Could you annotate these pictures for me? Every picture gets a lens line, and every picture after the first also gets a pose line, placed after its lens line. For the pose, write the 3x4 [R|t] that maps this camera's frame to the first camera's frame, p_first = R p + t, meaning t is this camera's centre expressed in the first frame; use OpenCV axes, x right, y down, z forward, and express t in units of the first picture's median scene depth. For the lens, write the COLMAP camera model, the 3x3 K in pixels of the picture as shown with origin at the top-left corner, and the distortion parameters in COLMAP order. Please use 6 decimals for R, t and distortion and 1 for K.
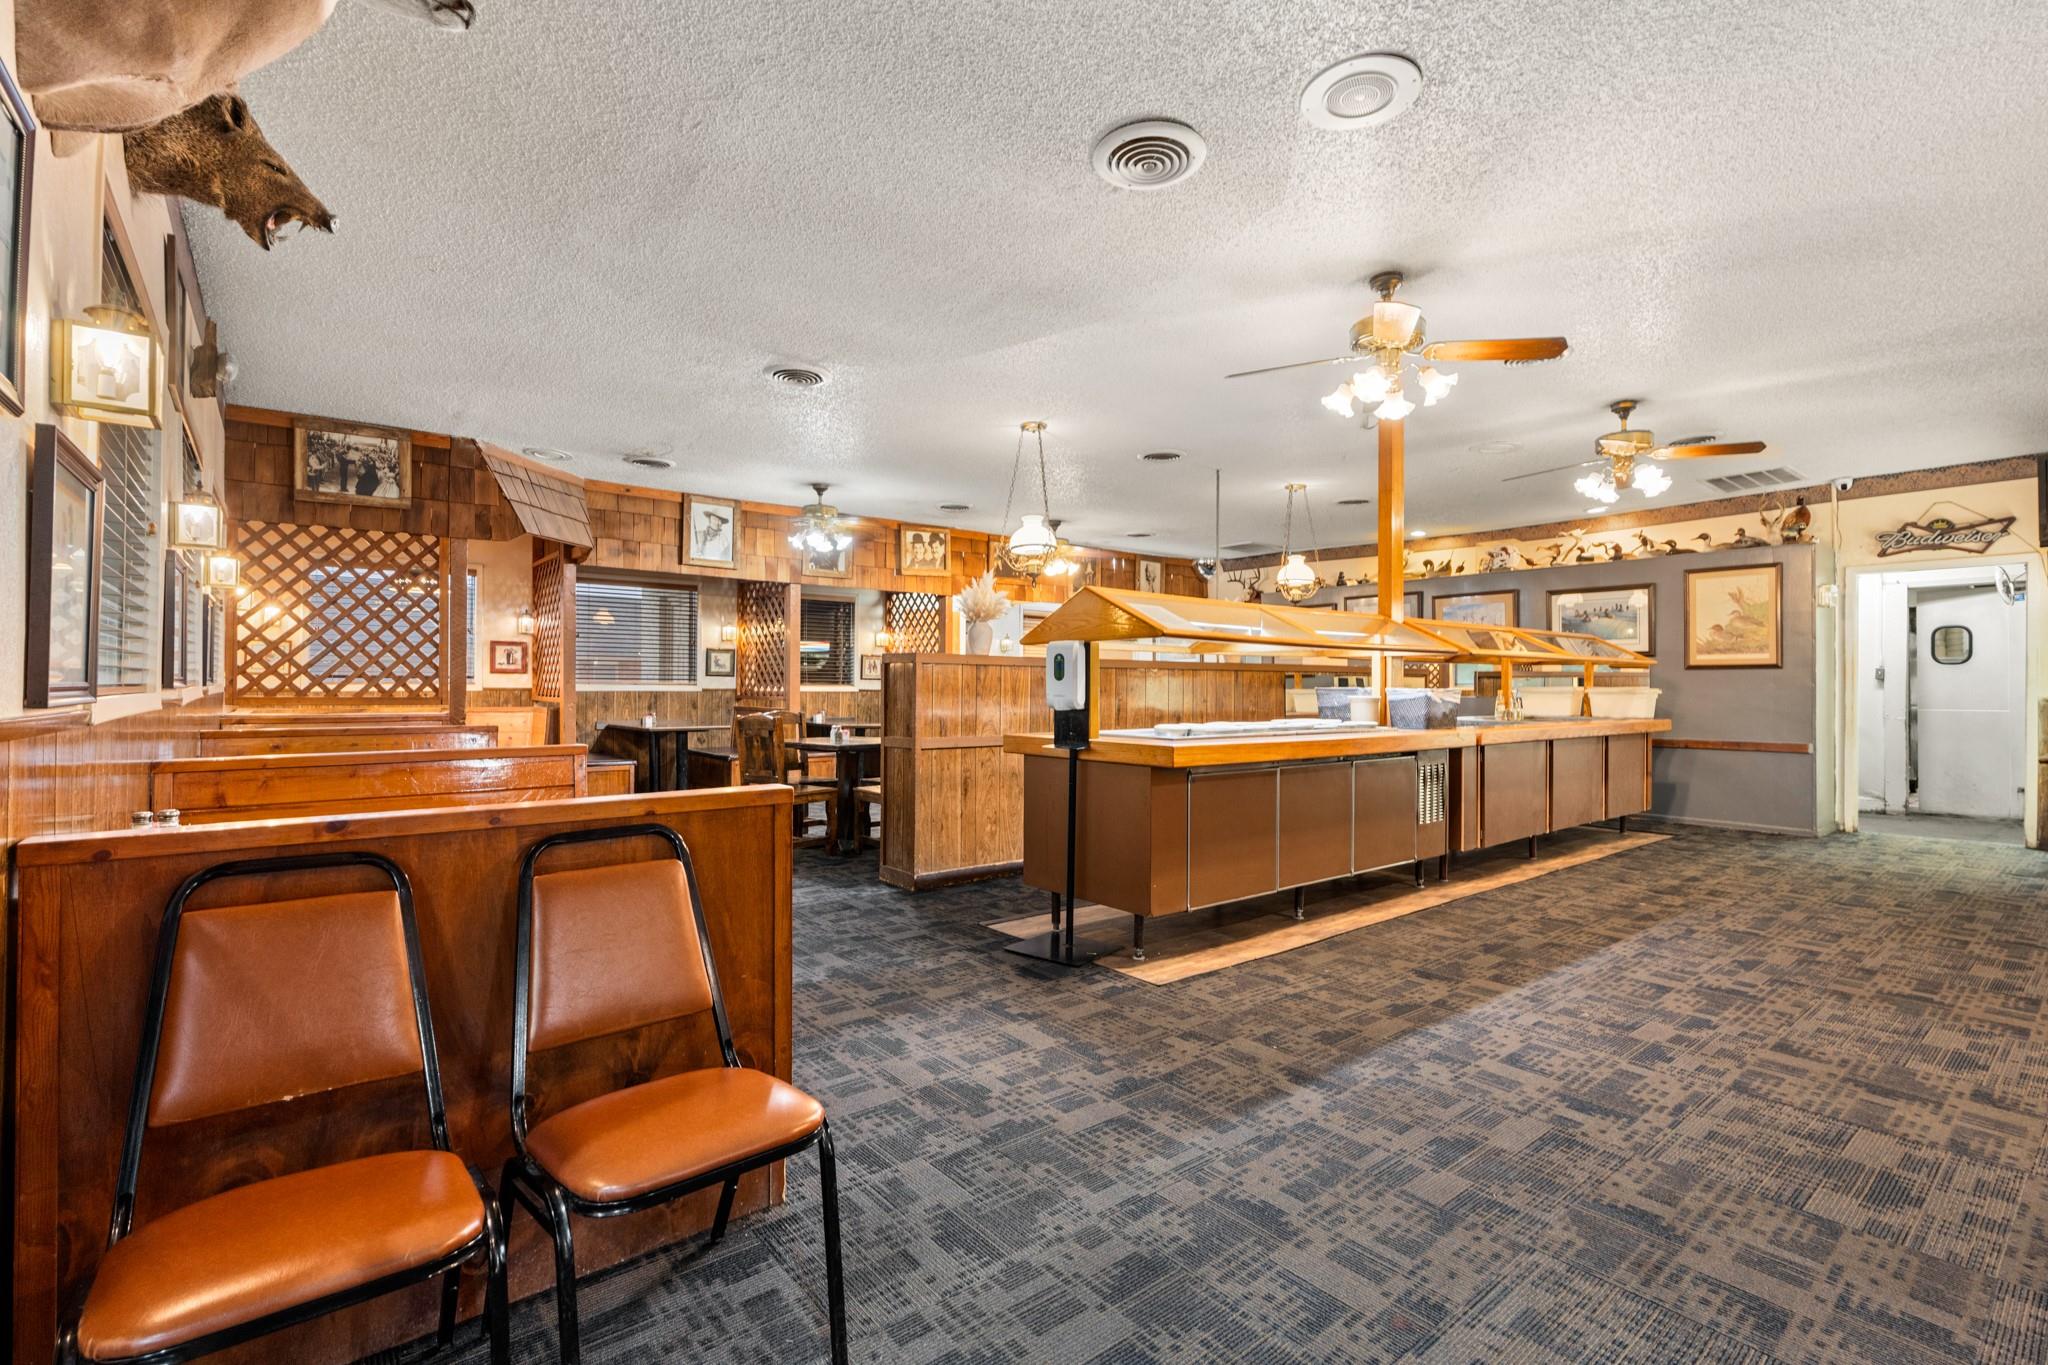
lens RADIAL K [[933.2, 0, 1020.1], [0, 933.2, 674.4], [0, 0, 1]] dist [-0.007605, 0.003209]
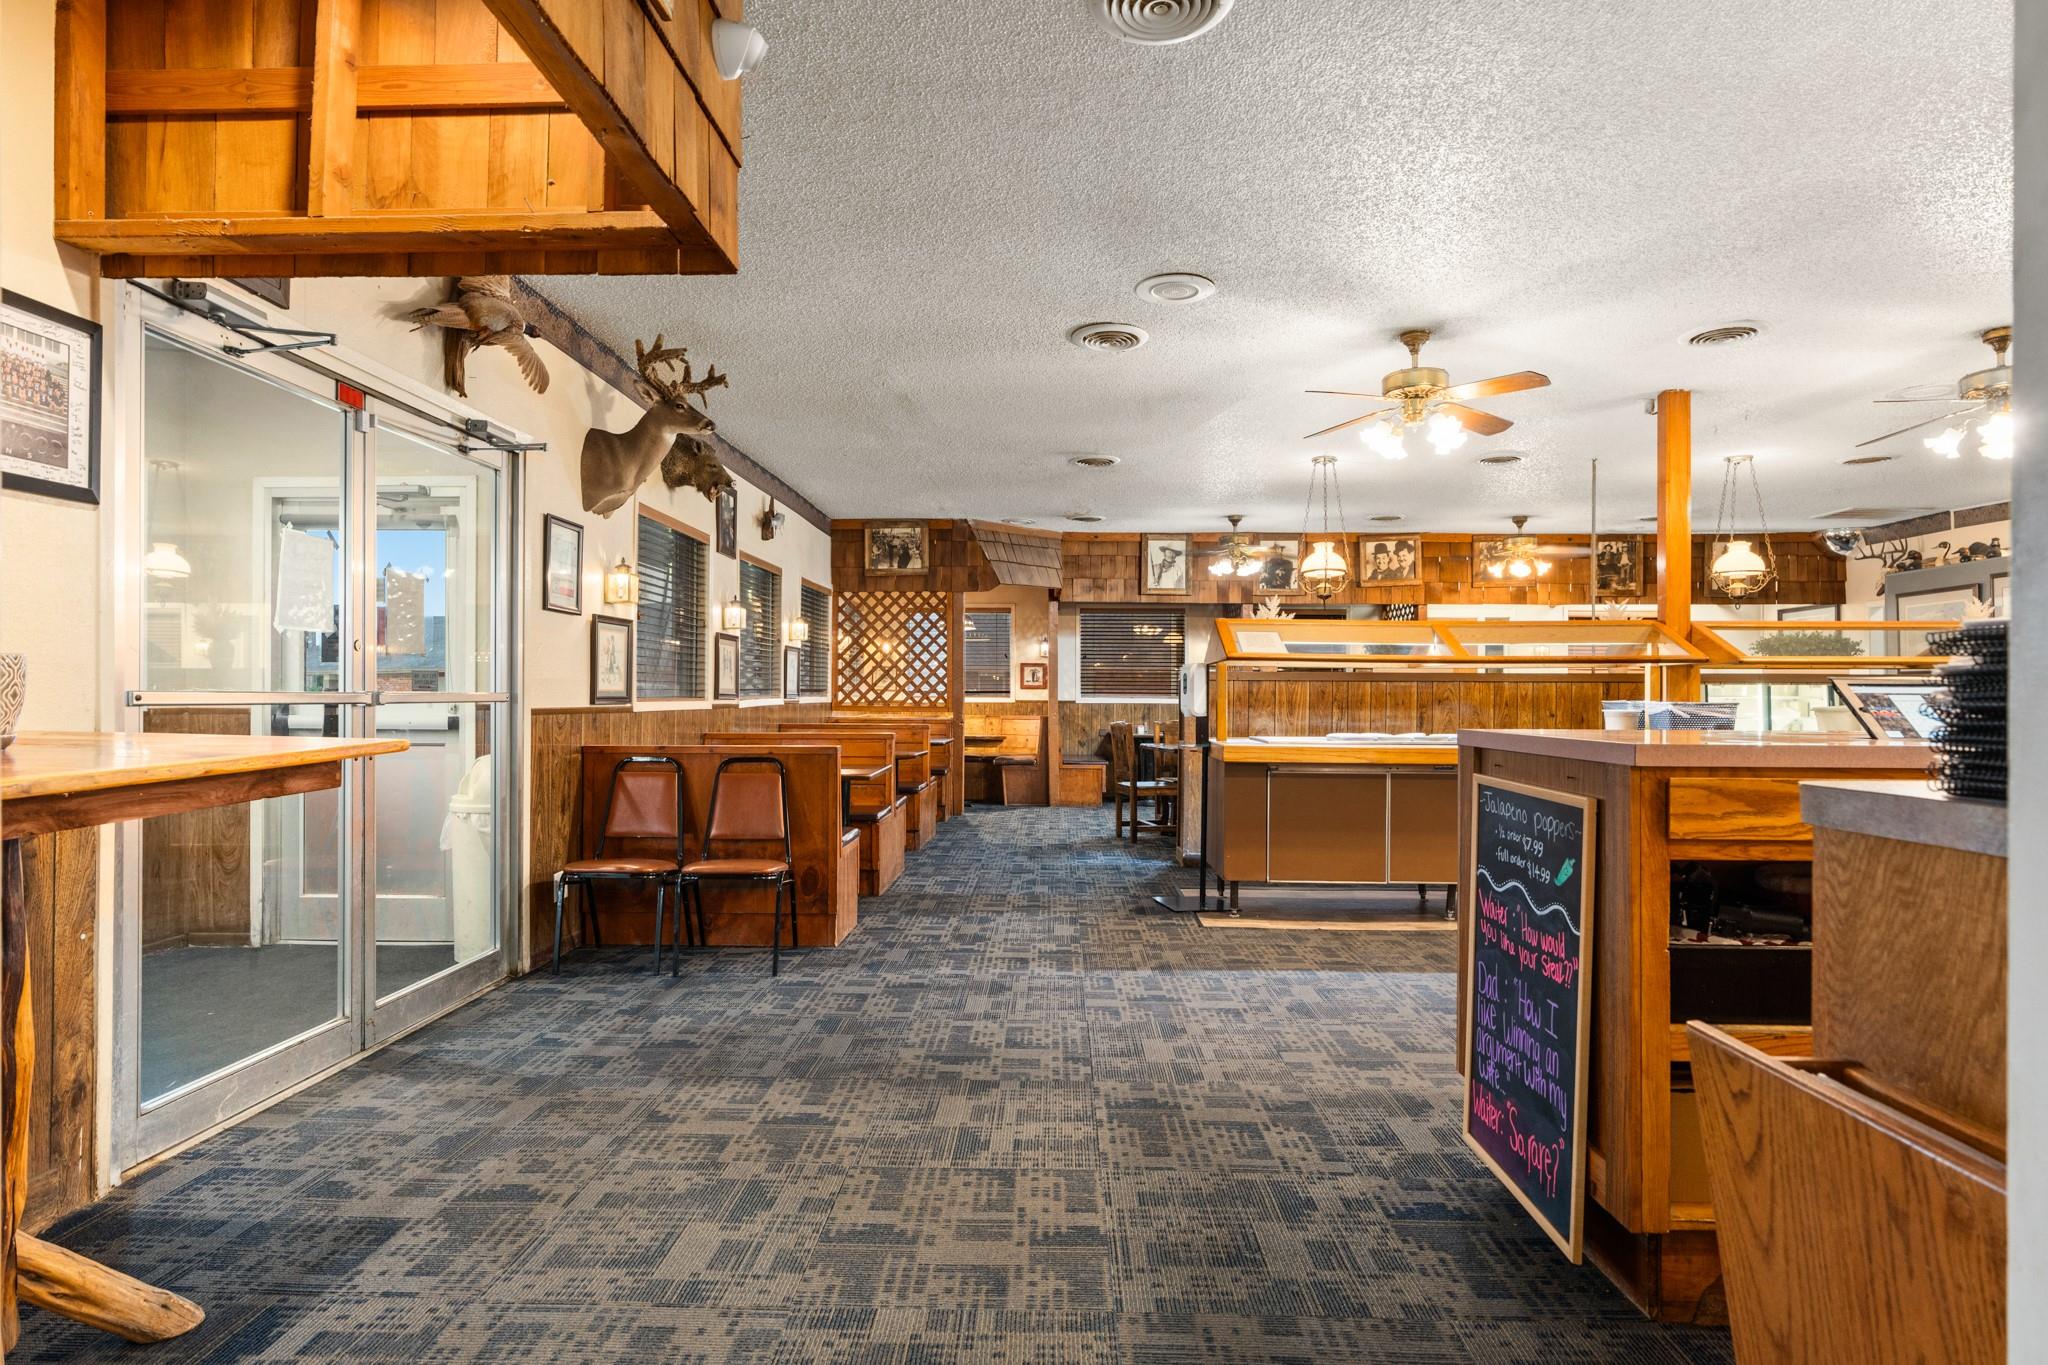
lens RADIAL K [[1094.9, 0, 1004.9], [0, 1094.9, 701.0], [0, 0, 1]] dist [-0.003845, 0.001183]
pose [[0.754852, 0.002771, -0.655890, 0.482661], [0.006287, 0.999915, 0.011459, -0.001946], [0.655866, -0.012774, 0.754770, -0.174207]]
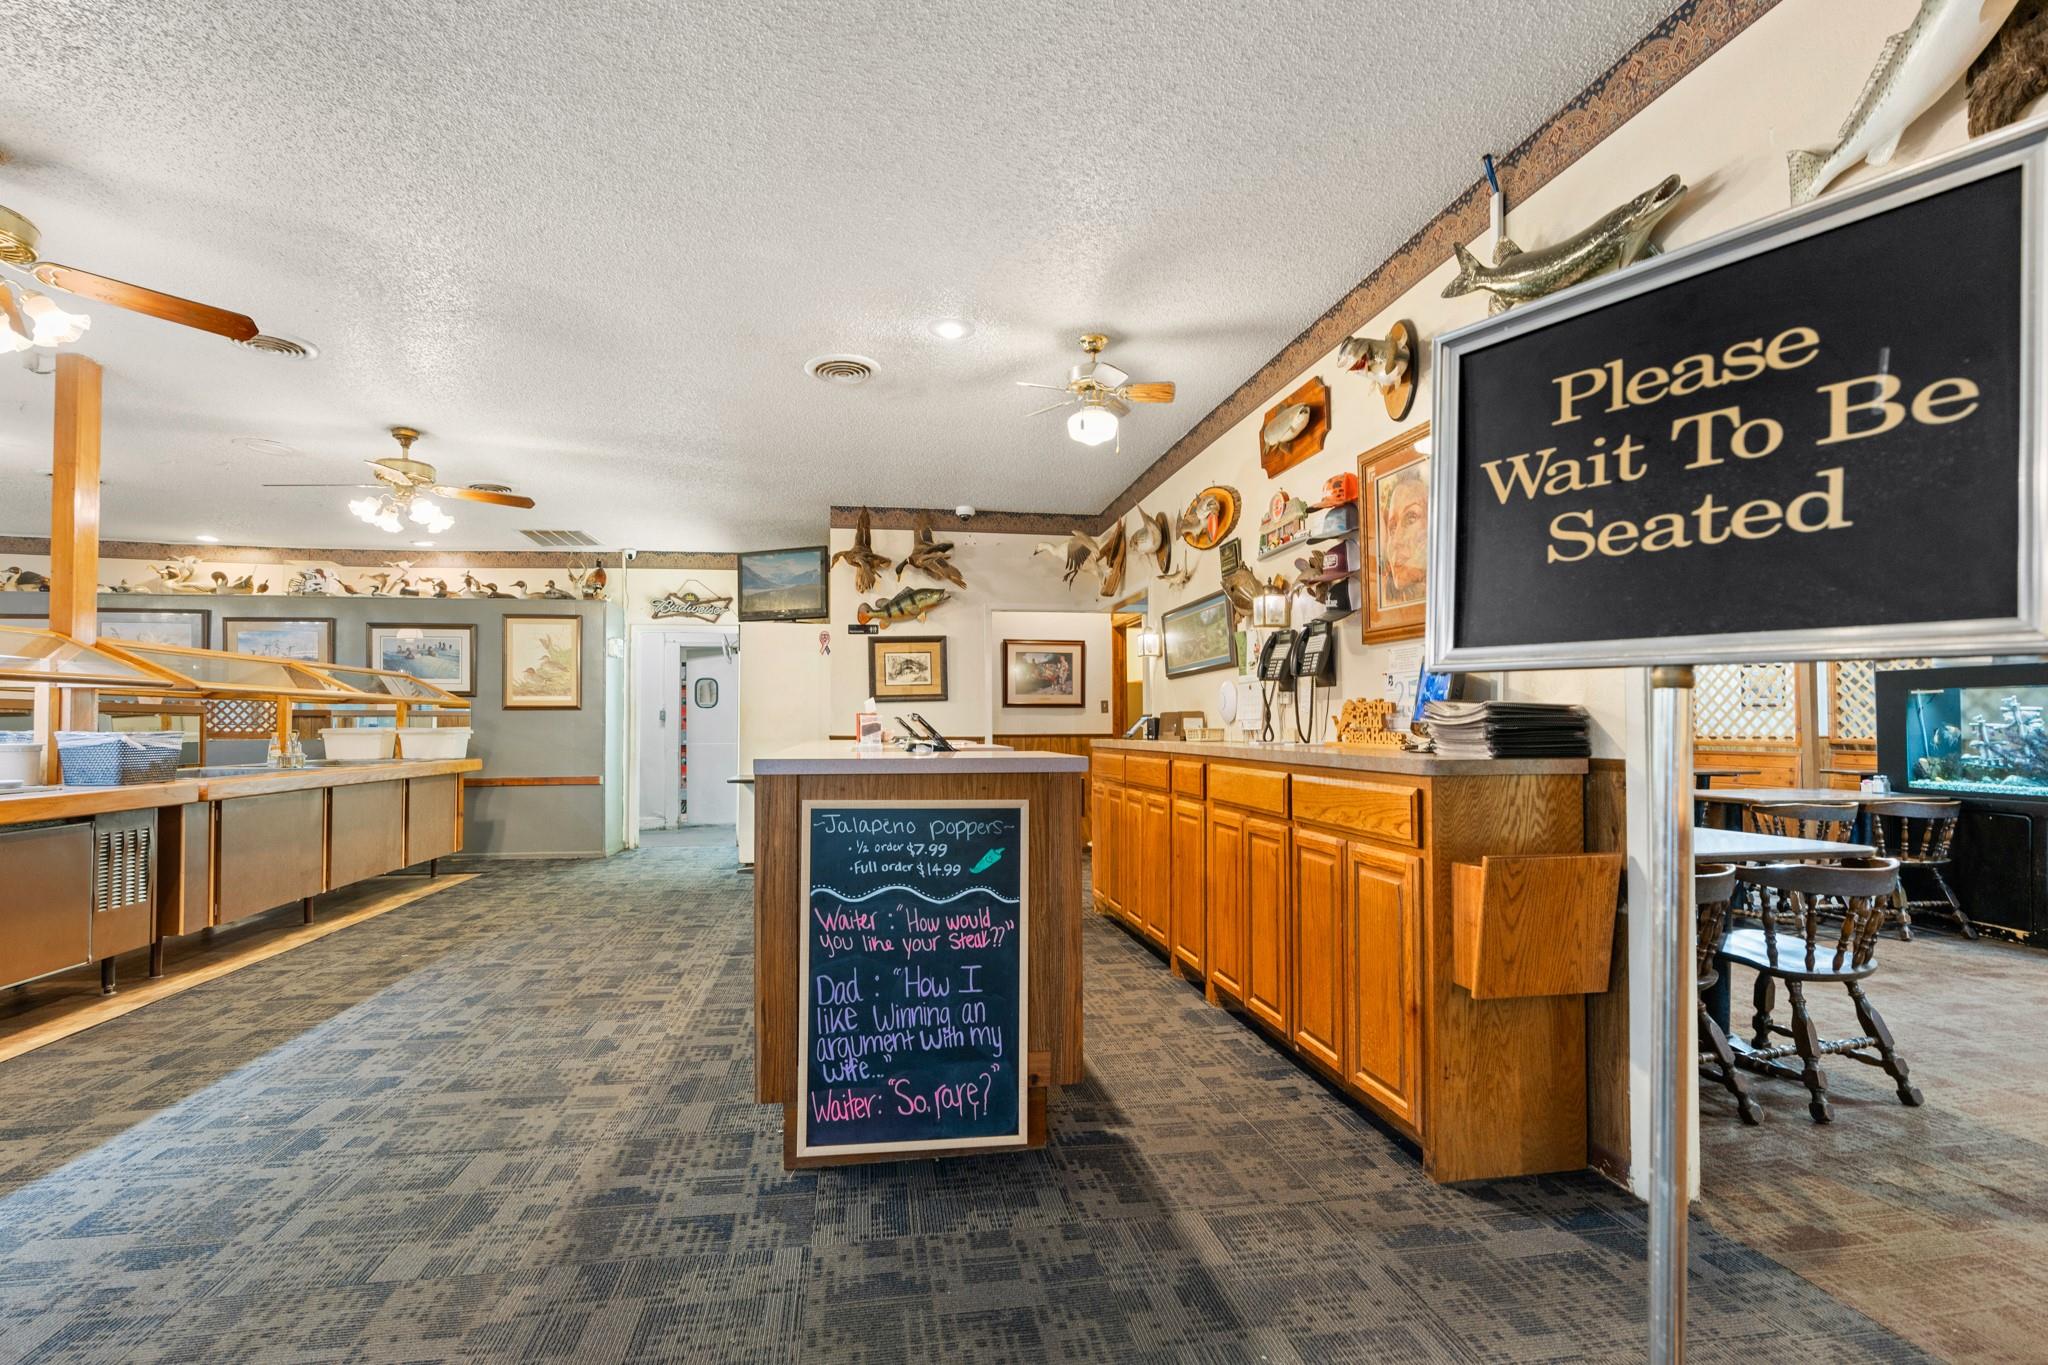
lens RADIAL K [[933.2, 0, 1022.1], [0, 933.2, 717.0], [0, 0, 1]] dist [-0.007605, 0.003209]
pose [[0.486258, 0.002360, 0.873812, 0.097980], [-0.006560, 0.999978, 0.000950, -0.002464], [-0.873791, -0.006194, 0.486263, -0.013542]]
